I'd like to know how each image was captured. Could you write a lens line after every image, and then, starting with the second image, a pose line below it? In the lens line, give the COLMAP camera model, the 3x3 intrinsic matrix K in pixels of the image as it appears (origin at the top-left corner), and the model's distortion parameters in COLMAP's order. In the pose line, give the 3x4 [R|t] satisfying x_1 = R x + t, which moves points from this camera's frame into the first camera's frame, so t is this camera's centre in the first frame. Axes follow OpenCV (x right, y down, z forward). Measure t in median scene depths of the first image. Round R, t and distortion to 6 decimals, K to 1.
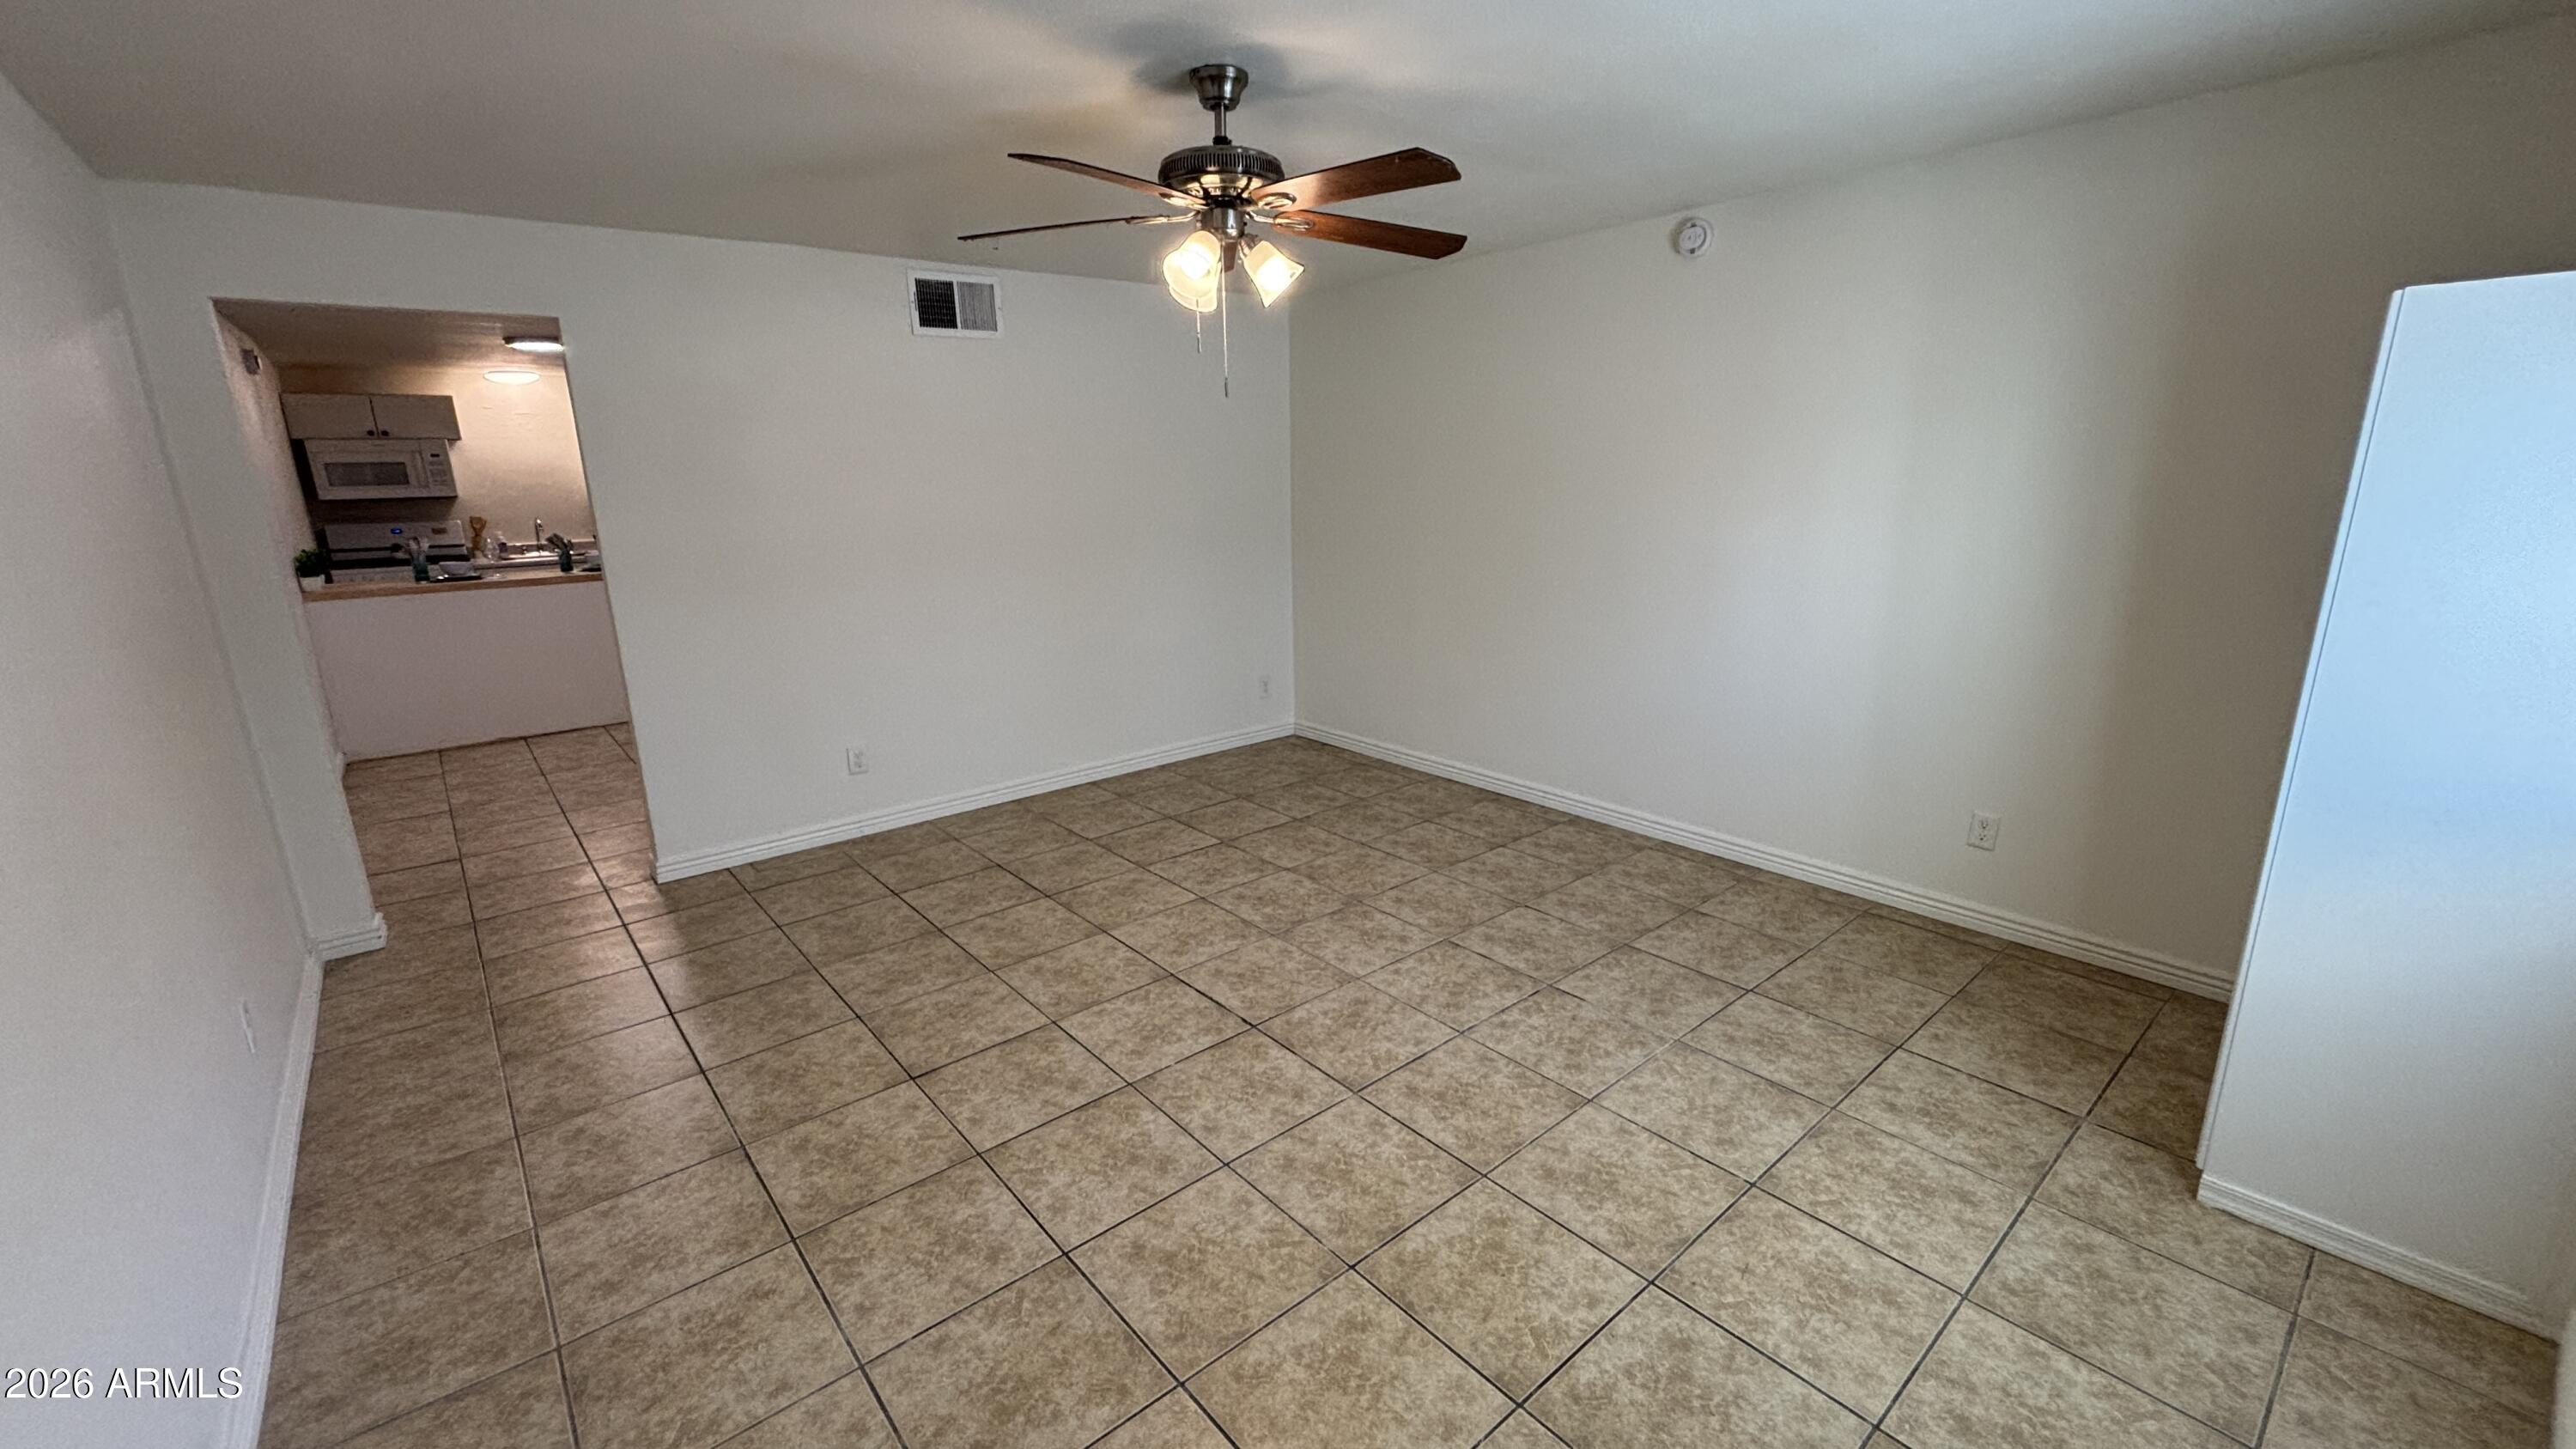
lens RADIAL K [[1034.5, 0, 1293.6], [0, 1034.5, 725.5], [0, 0, 1]] dist [-0.000222, 0.001392]
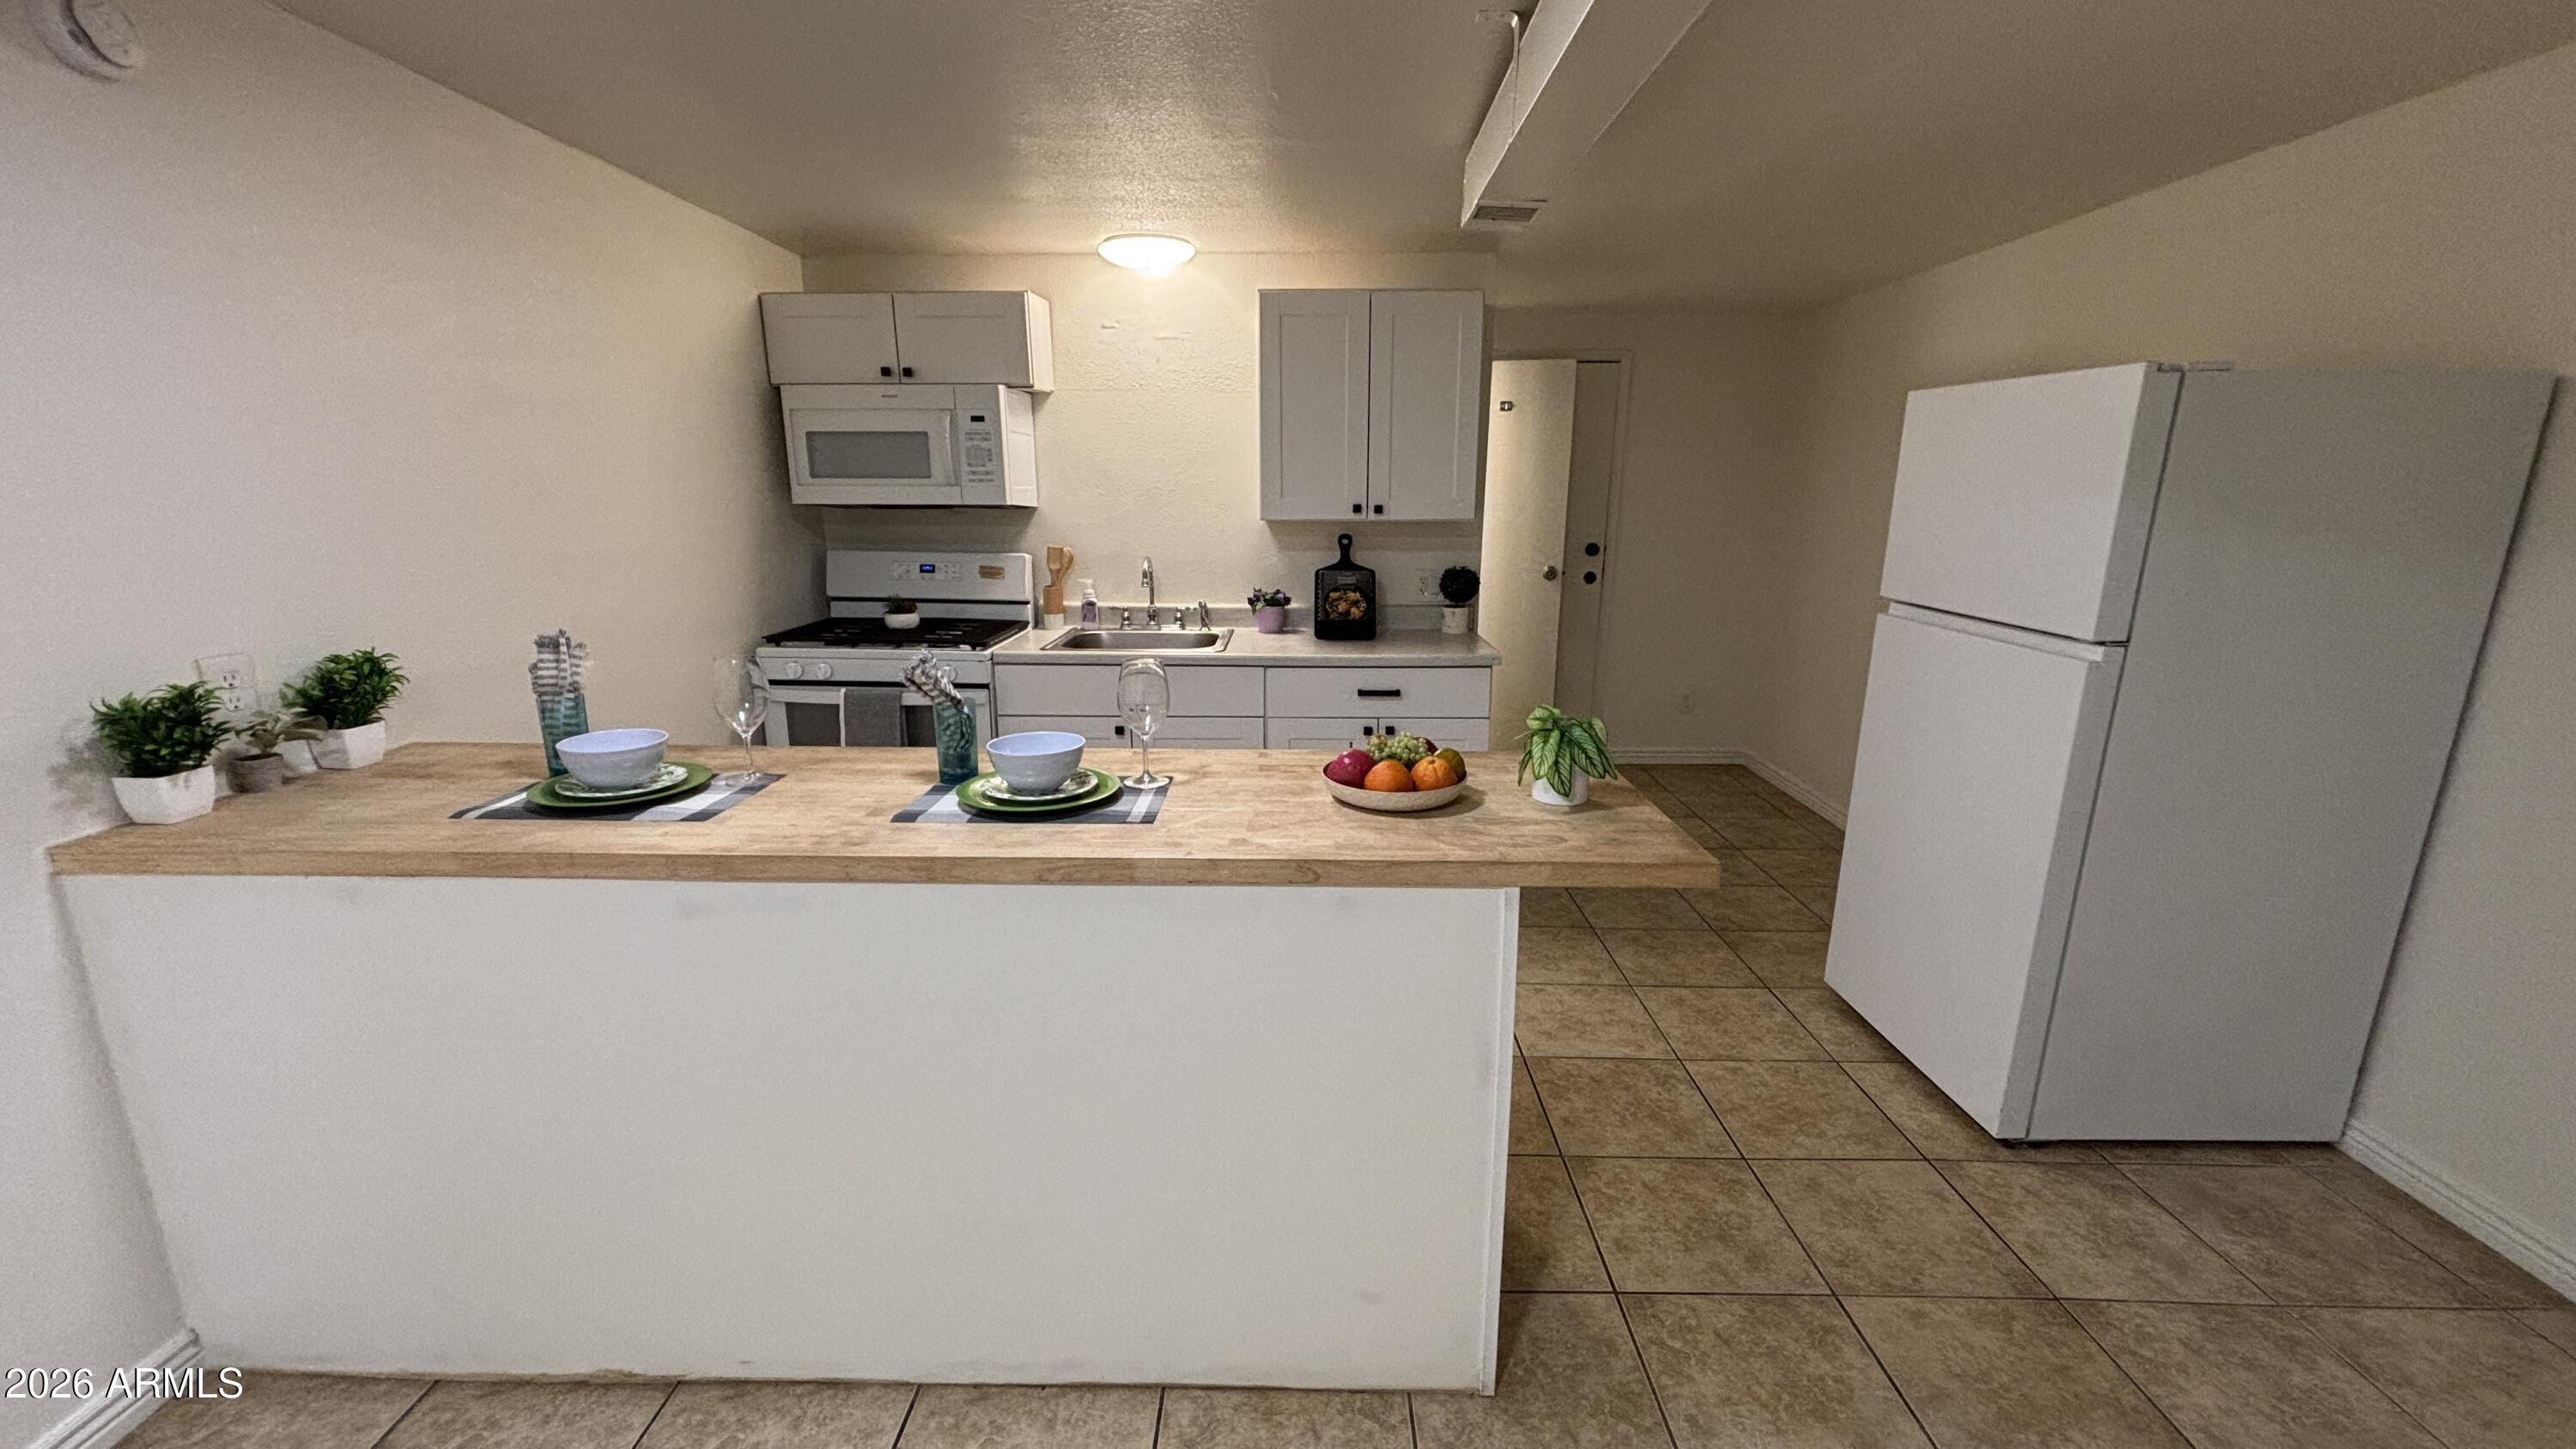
lens RADIAL K [[1034.5, 0, 1294.8], [0, 1034.5, 726.1], [0, 0, 1]] dist [-0.000222, 0.001392]
pose [[0.780385, 0.161129, -0.604182, -0.387875], [-0.172530, 0.984207, 0.039632, -0.157756], [0.601026, 0.073312, 0.795860, 0.684619]]
